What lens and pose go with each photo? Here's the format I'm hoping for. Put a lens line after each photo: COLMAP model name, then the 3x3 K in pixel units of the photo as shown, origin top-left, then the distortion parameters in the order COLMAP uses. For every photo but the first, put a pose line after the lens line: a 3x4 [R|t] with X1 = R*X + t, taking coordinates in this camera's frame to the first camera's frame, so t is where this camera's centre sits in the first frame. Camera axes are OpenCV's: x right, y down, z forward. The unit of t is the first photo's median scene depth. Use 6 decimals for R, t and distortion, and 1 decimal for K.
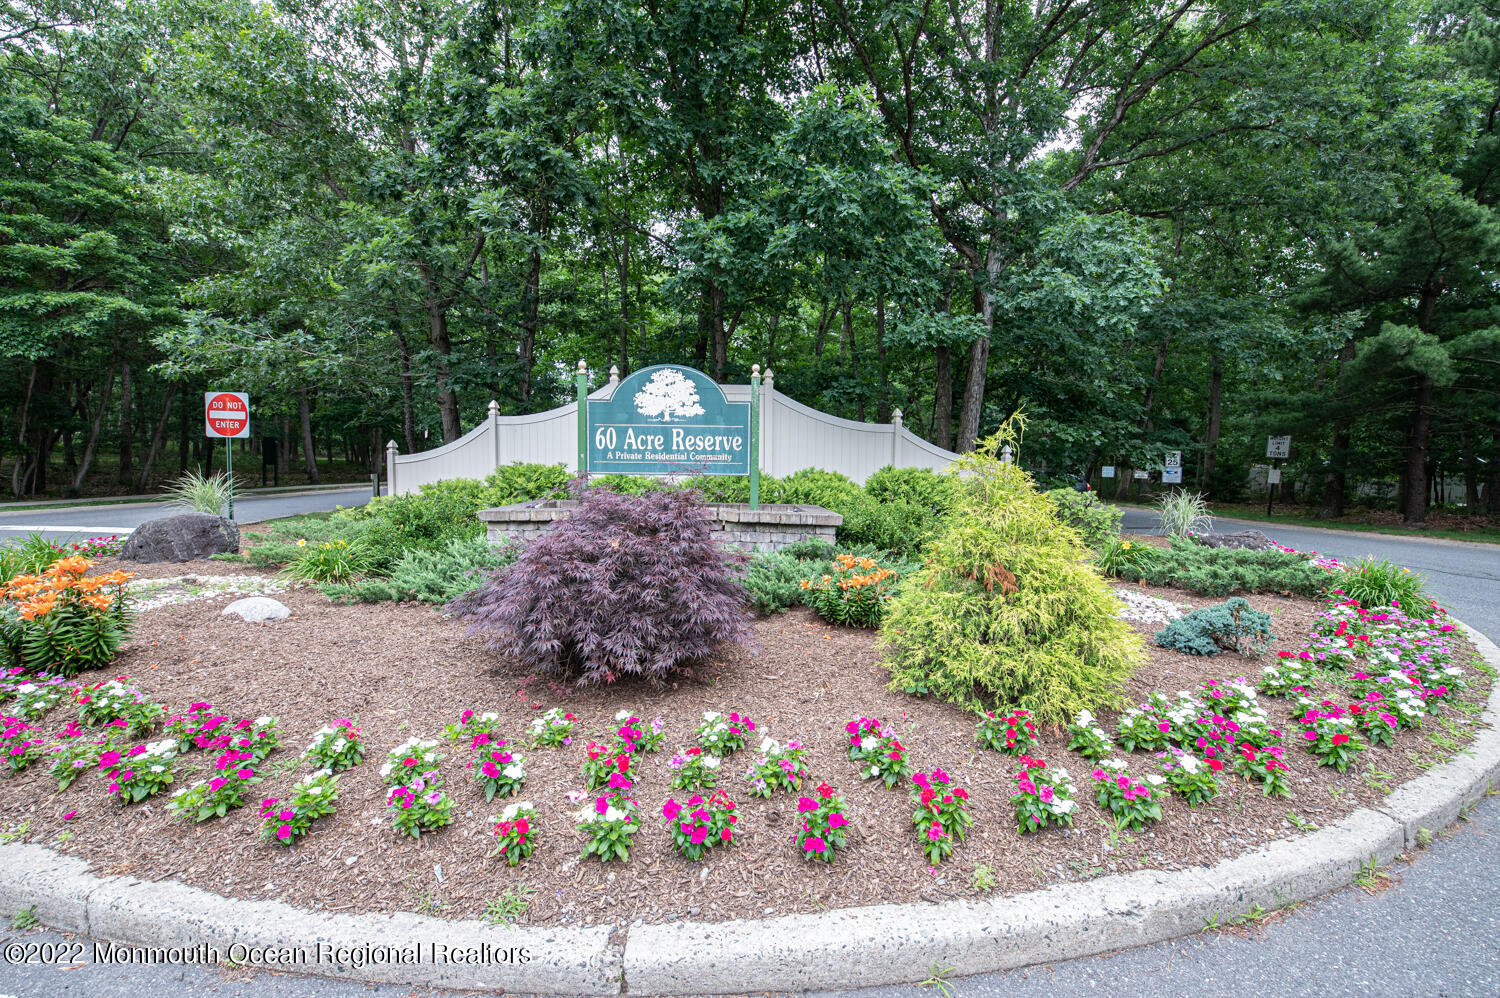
lens RADIAL K [[621.1, 0, 745.4], [0, 621.1, 494.7], [0, 0, 1]] dist [-0.012545, -0.000490]
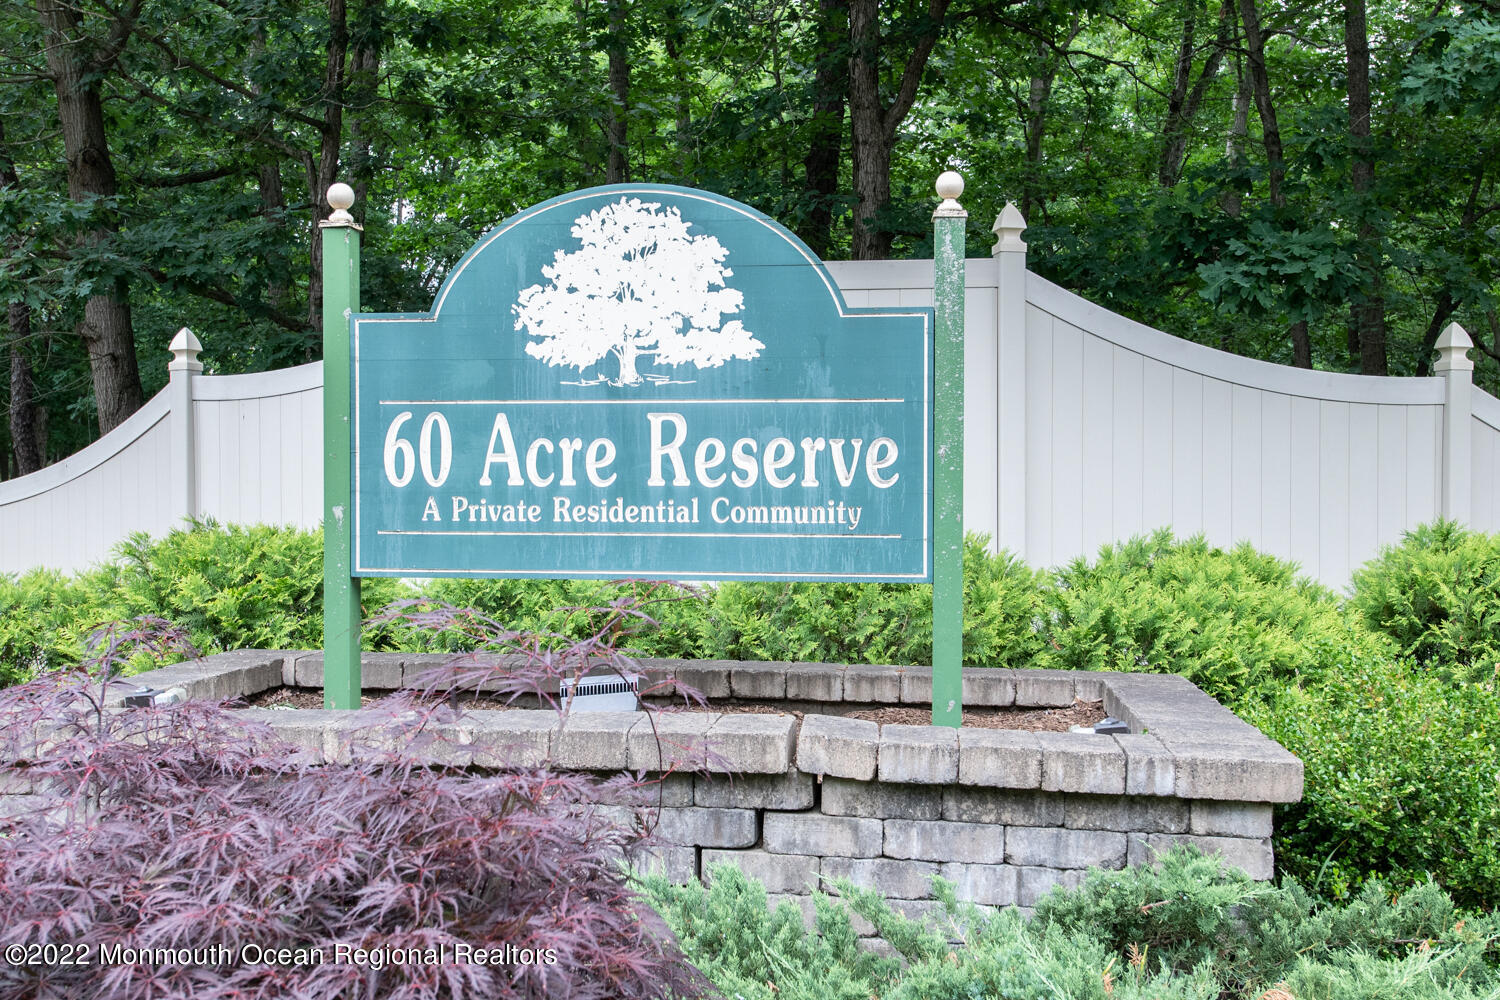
lens RADIAL K [[1513.9, 0, 746.8], [0, 1513.9, 495.2], [0, 0, 1]] dist [-0.002318, 0.002037]
pose [[0.988327, -0.007808, -0.152145, 0.028911], [0.002344, 0.999347, -0.036059, -0.044899], [0.152327, 0.035282, 0.987700, 0.338937]]
